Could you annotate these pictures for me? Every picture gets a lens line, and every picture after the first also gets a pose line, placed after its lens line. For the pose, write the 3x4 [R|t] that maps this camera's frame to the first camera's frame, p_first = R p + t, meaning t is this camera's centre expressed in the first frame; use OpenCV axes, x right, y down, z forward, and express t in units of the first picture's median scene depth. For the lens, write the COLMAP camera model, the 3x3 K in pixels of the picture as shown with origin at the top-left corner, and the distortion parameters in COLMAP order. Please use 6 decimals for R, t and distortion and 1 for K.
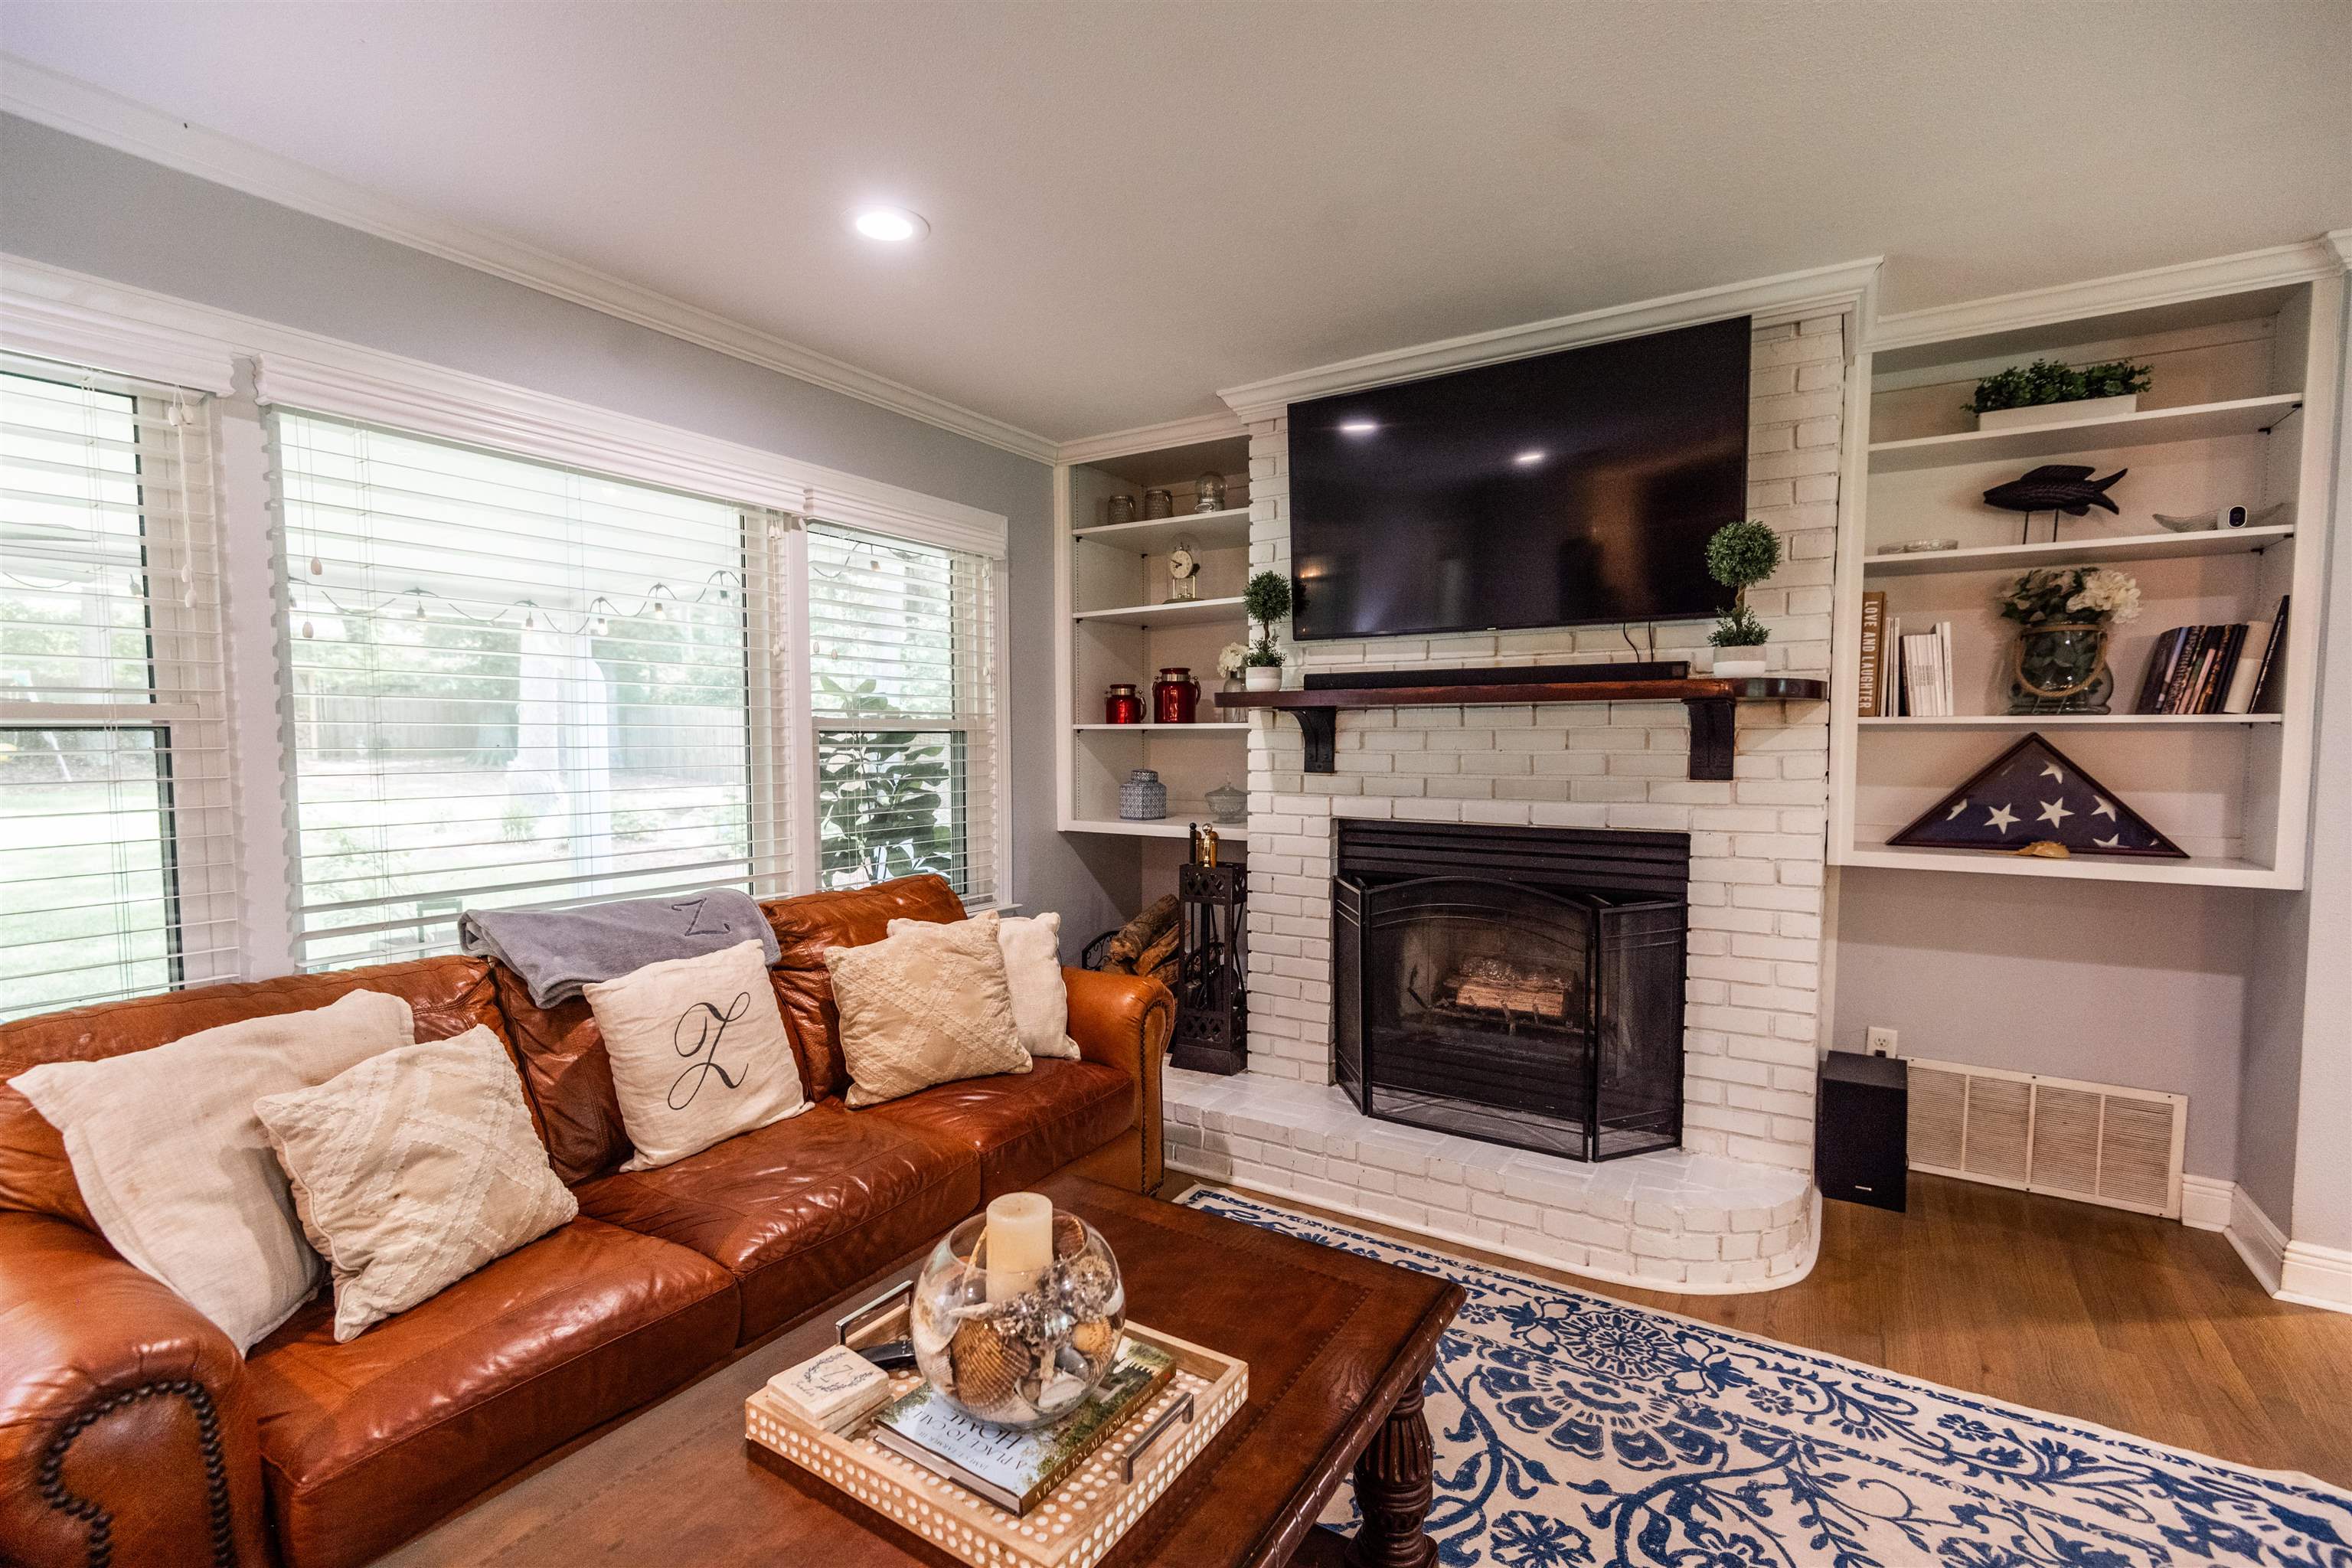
lens RADIAL K [[1065.8, 0, 1176.7], [0, 1065.8, 799.8], [0, 0, 1]] dist [-0.002504, 0.002128]
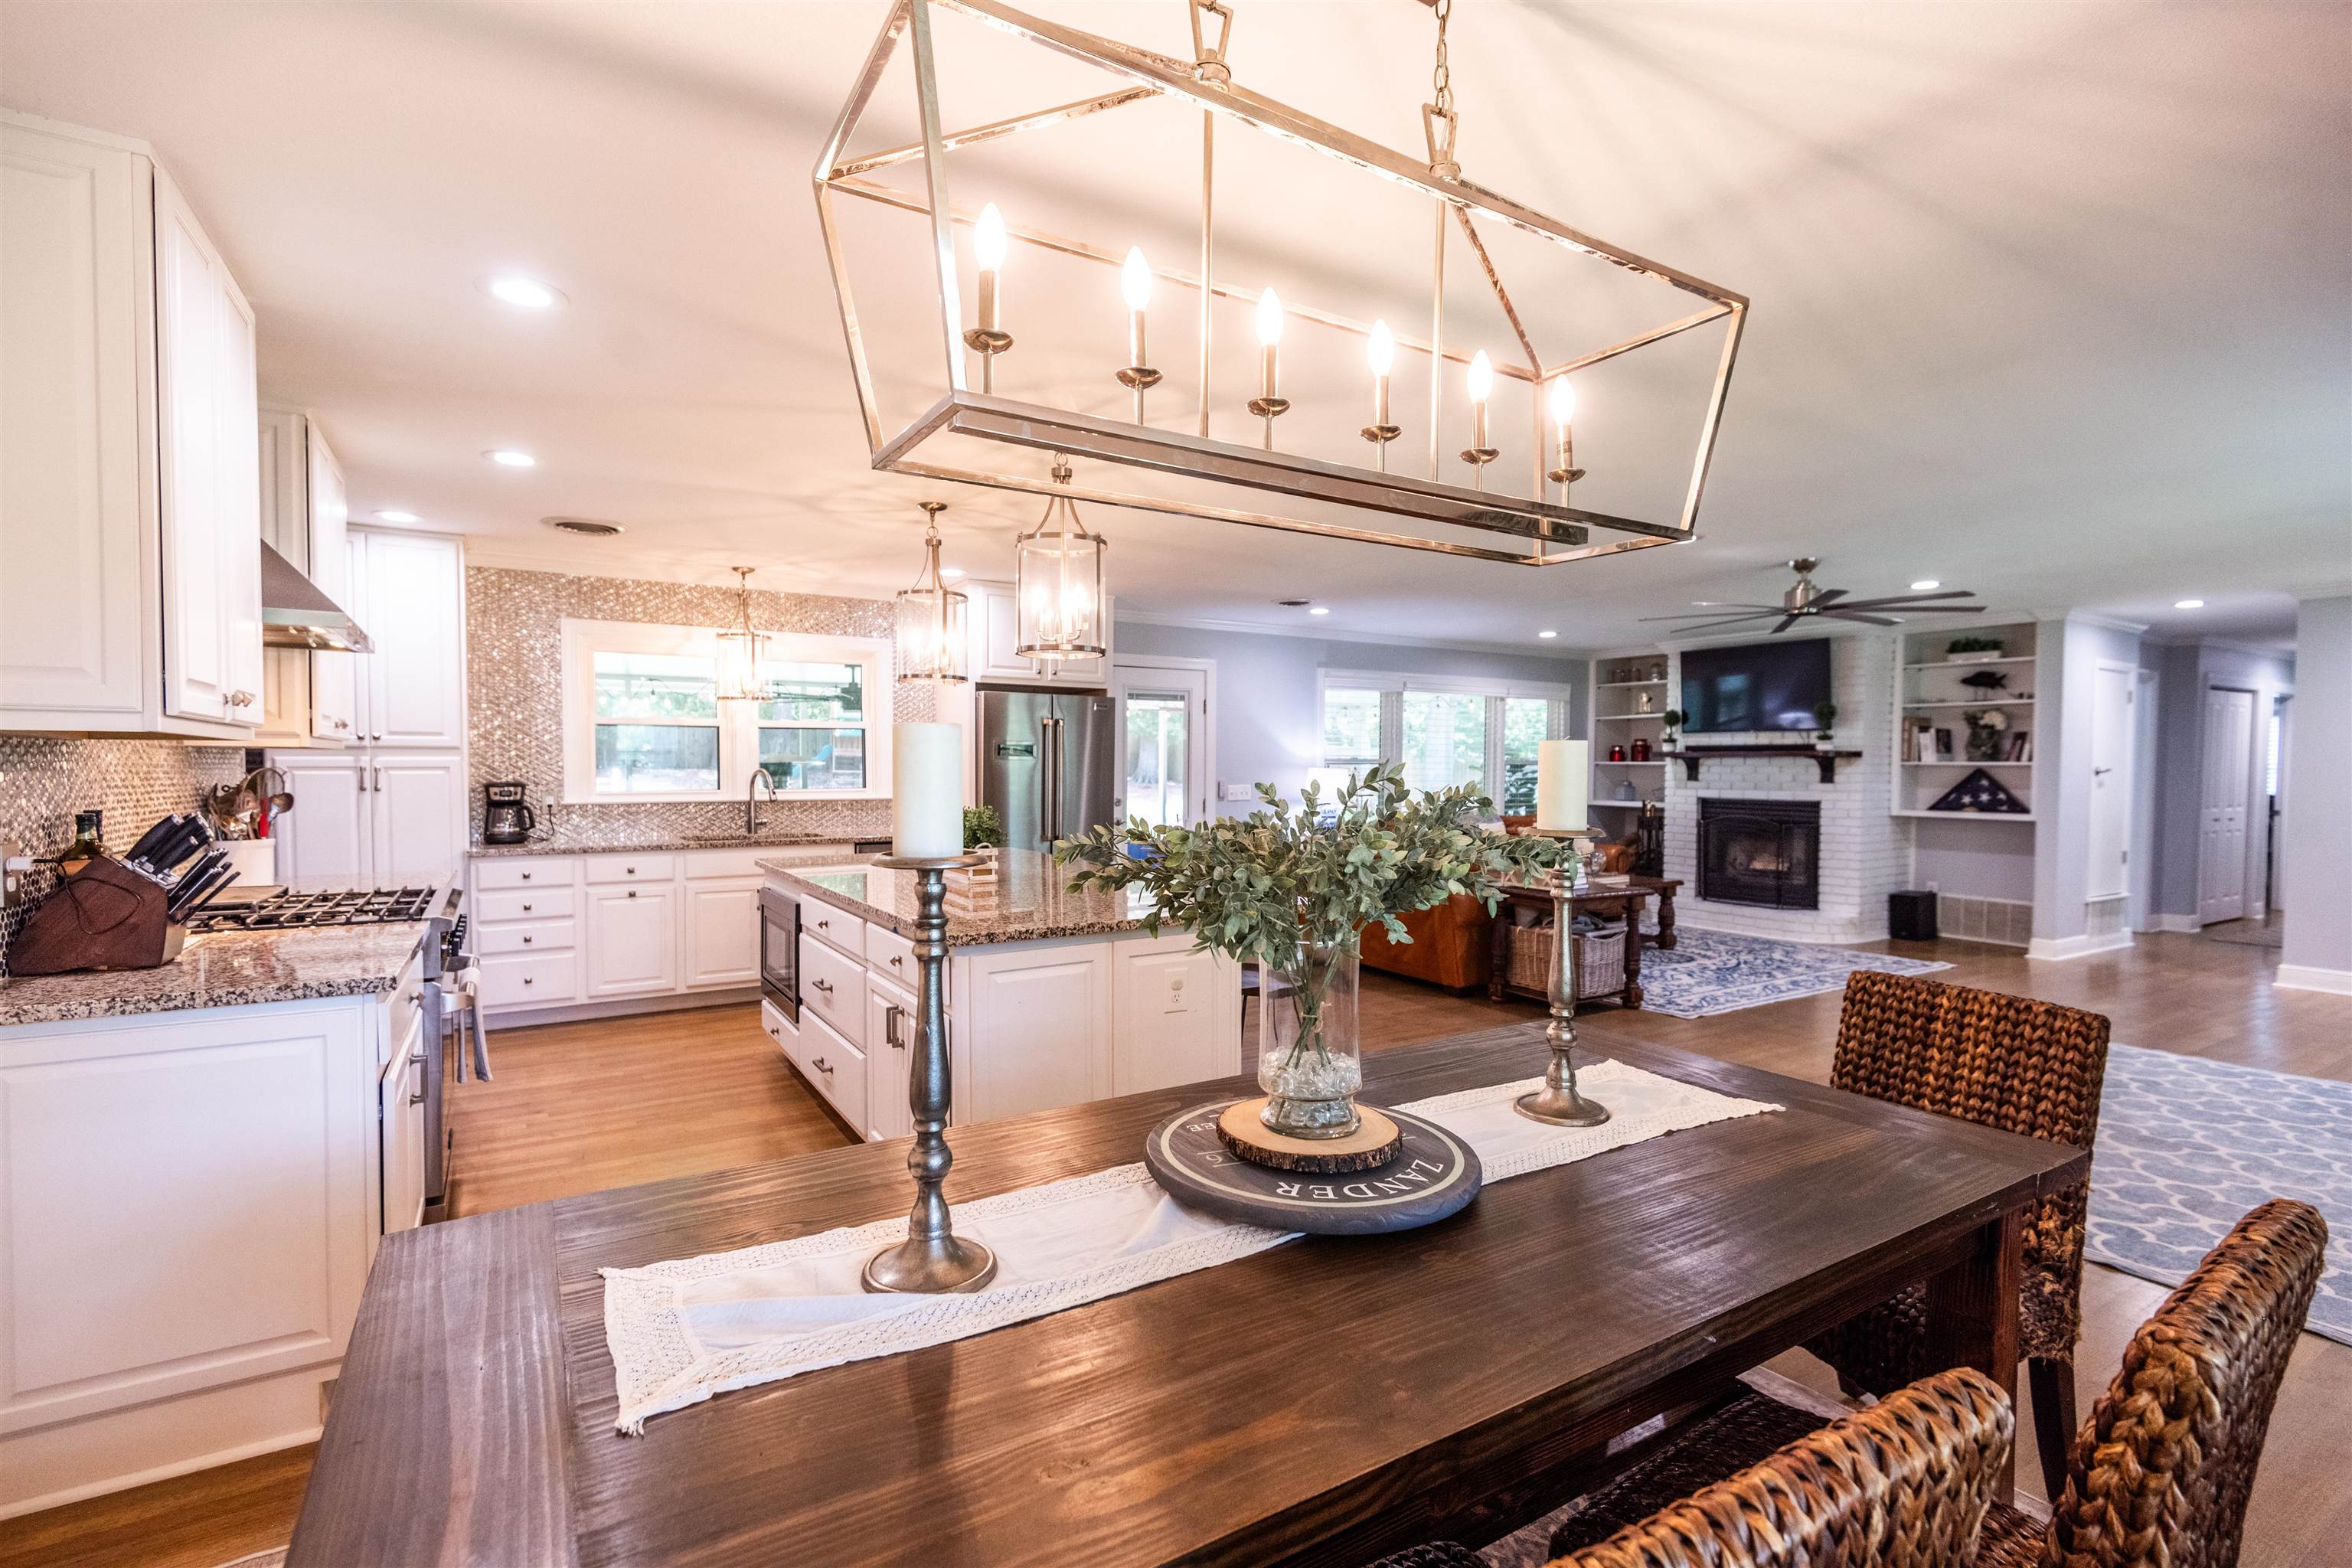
lens RADIAL K [[1067.9, 0, 1157.3], [0, 1067.9, 800.2], [0, 0, 1]] dist [0.000605, -0.000127]
pose [[0.890661, 0.020610, -0.454200, 0.178381], [-0.032791, 0.999282, -0.018957, 0.138248], [0.453483, 0.031778, 0.890698, -2.359987]]
